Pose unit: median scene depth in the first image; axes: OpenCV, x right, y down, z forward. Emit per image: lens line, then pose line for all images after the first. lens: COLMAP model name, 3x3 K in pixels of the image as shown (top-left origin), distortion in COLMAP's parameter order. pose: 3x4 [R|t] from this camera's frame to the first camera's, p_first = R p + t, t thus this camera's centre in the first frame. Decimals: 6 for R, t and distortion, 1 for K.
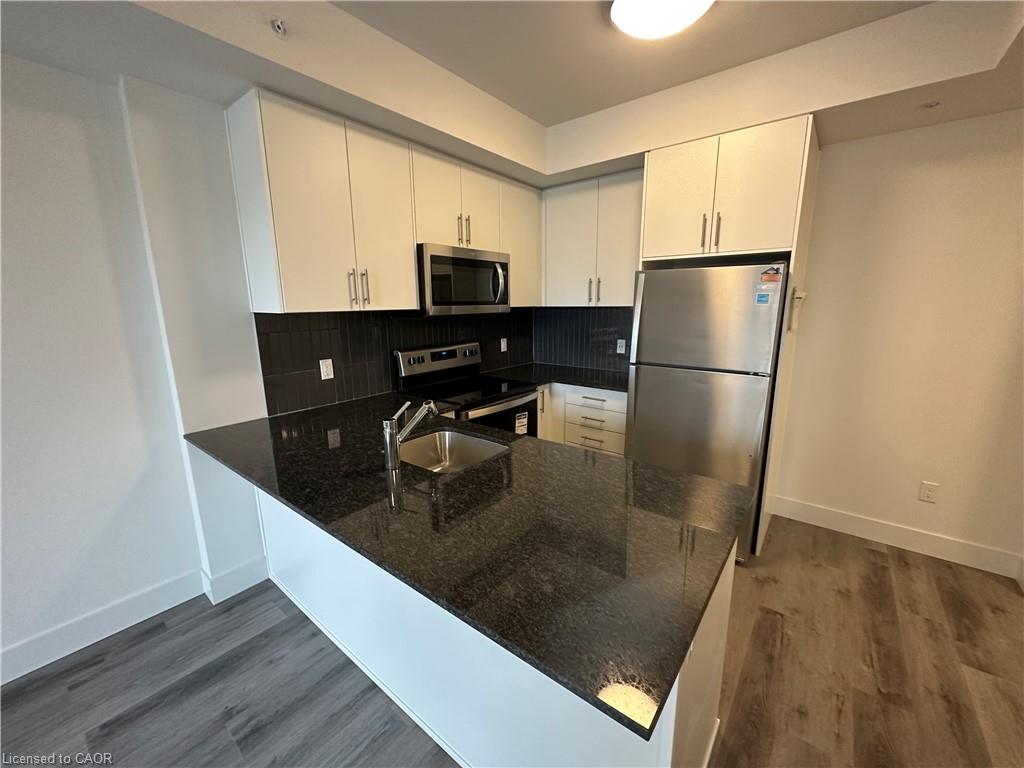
lens RADIAL K [[407.3, 0, 515.8], [0, 407.3, 385.7], [0, 0, 1]] dist [0.003075, 0.000028]
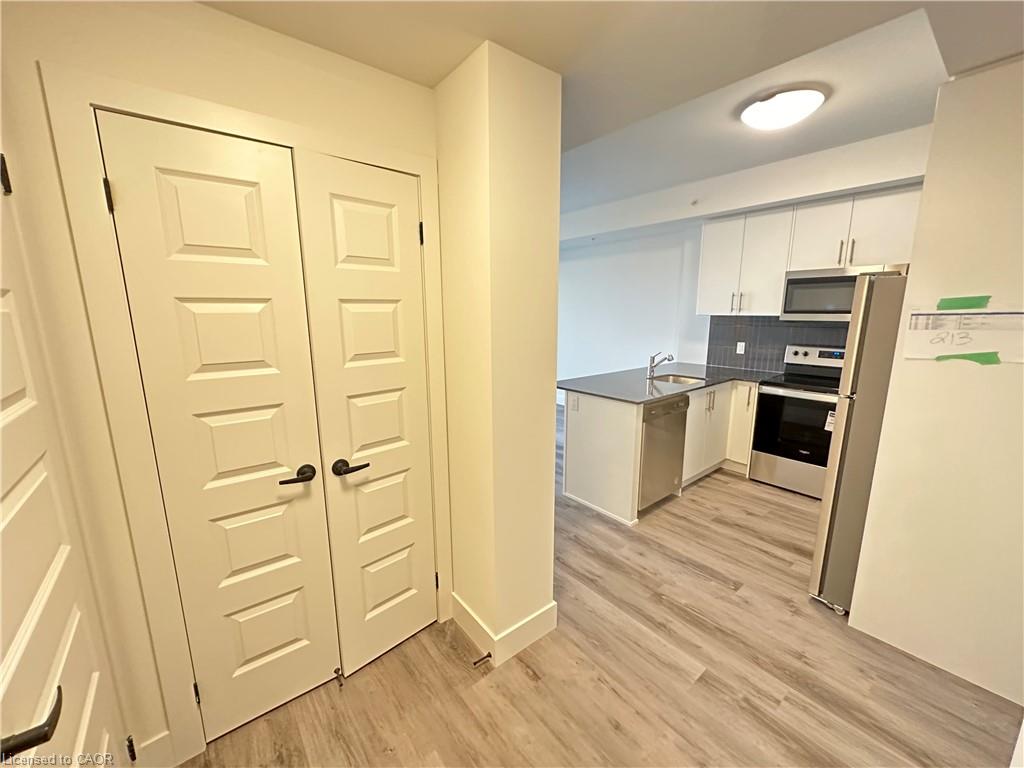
lens RADIAL K [[407.3, 0, 512.8], [0, 407.3, 385.5], [0, 0, 1]] dist [0.003075, 0.000028]
pose [[-0.211235, 0.193966, -0.957996, 1.260315], [-0.188736, 0.953573, 0.234686, -0.097486], [0.959040, 0.230383, -0.164820, 0.325693]]
